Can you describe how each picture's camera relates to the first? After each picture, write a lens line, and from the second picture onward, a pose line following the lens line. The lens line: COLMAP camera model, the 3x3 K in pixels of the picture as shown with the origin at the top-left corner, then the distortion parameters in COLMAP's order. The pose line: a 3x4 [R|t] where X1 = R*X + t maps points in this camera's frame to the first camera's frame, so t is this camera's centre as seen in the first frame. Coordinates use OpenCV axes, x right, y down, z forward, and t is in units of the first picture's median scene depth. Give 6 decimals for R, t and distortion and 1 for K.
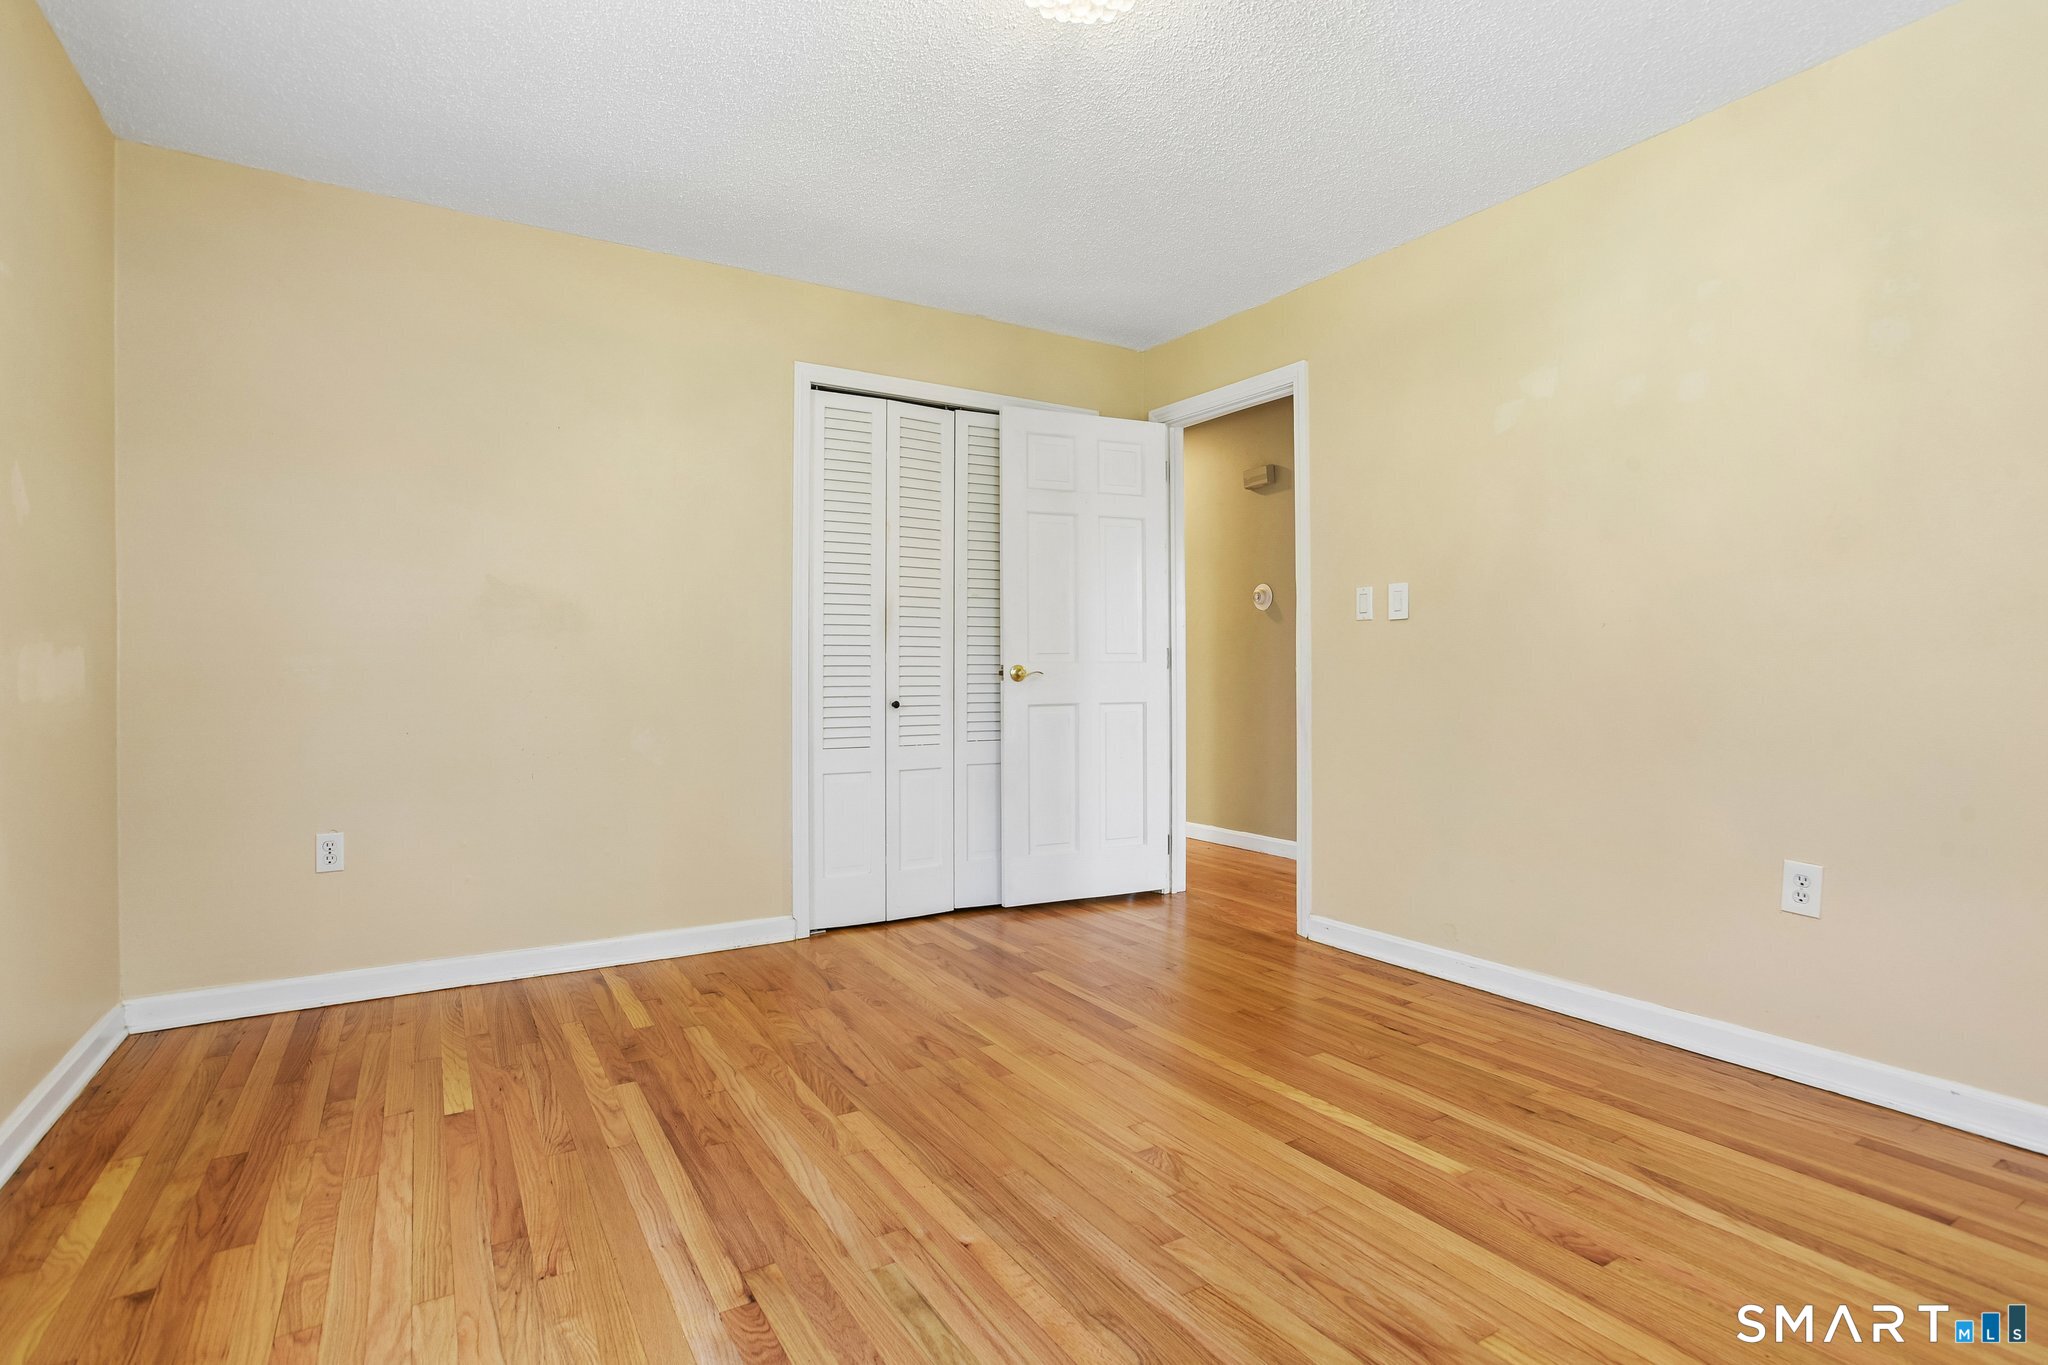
lens RADIAL K [[992.1, 0, 1020.0], [0, 992.1, 678.1], [0, 0, 1]] dist [-0.049764, 0.021174]
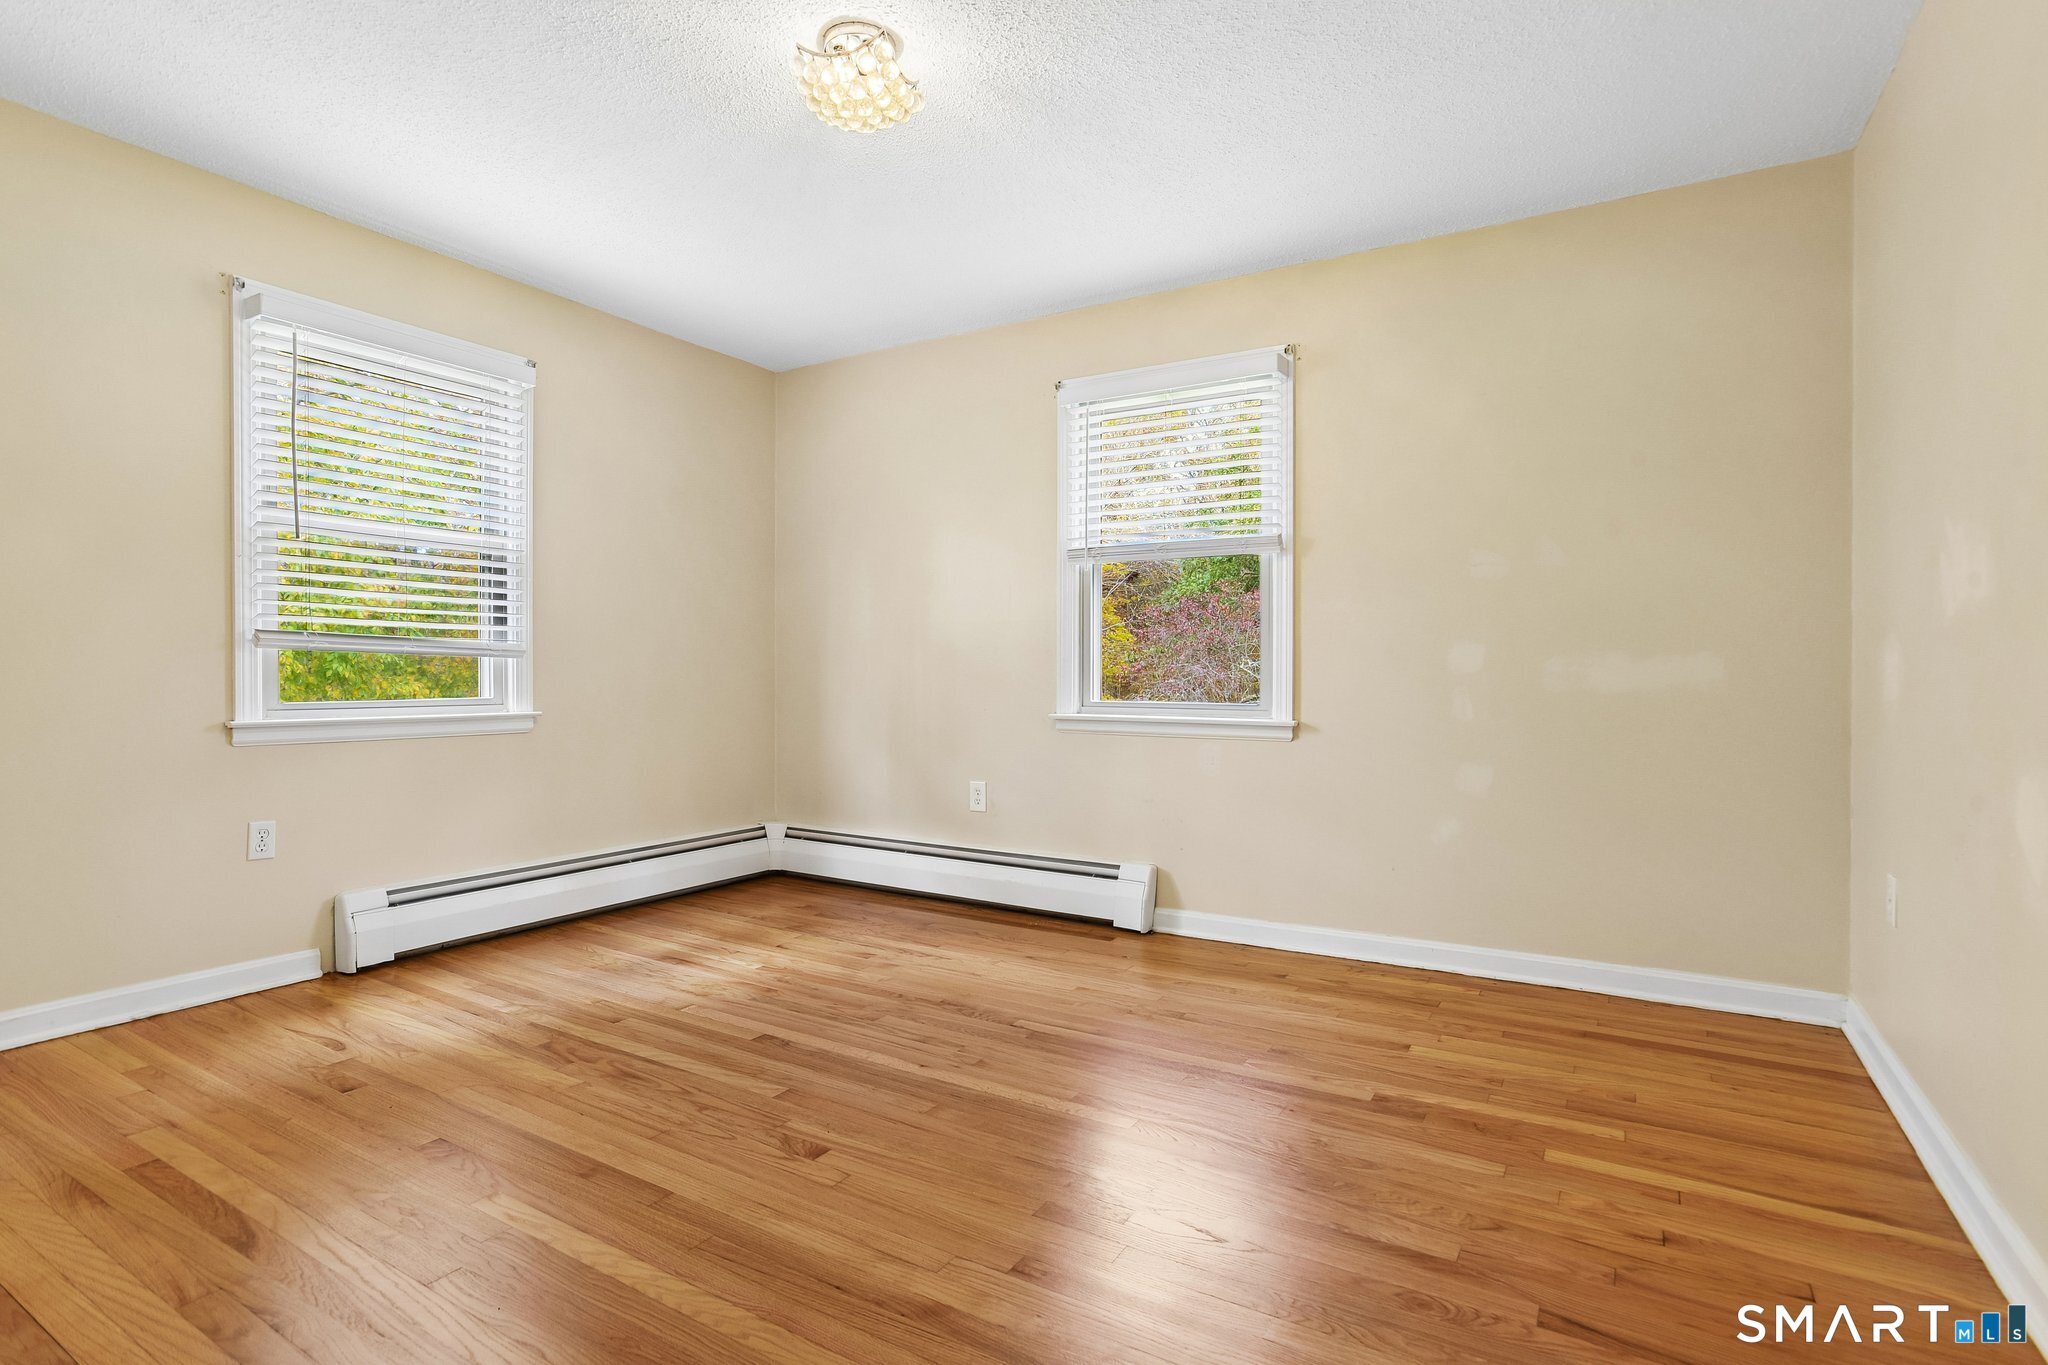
lens RADIAL K [[992.1, 0, 1011.4], [0, 992.1, 680.3], [0, 0, 1]] dist [-0.049764, 0.021174]
pose [[-0.893669, 0.005288, -0.448696, 0.350447], [-0.003239, 0.999829, 0.018234, -0.012838], [0.448716, 0.017748, -0.893498, 1.723898]]
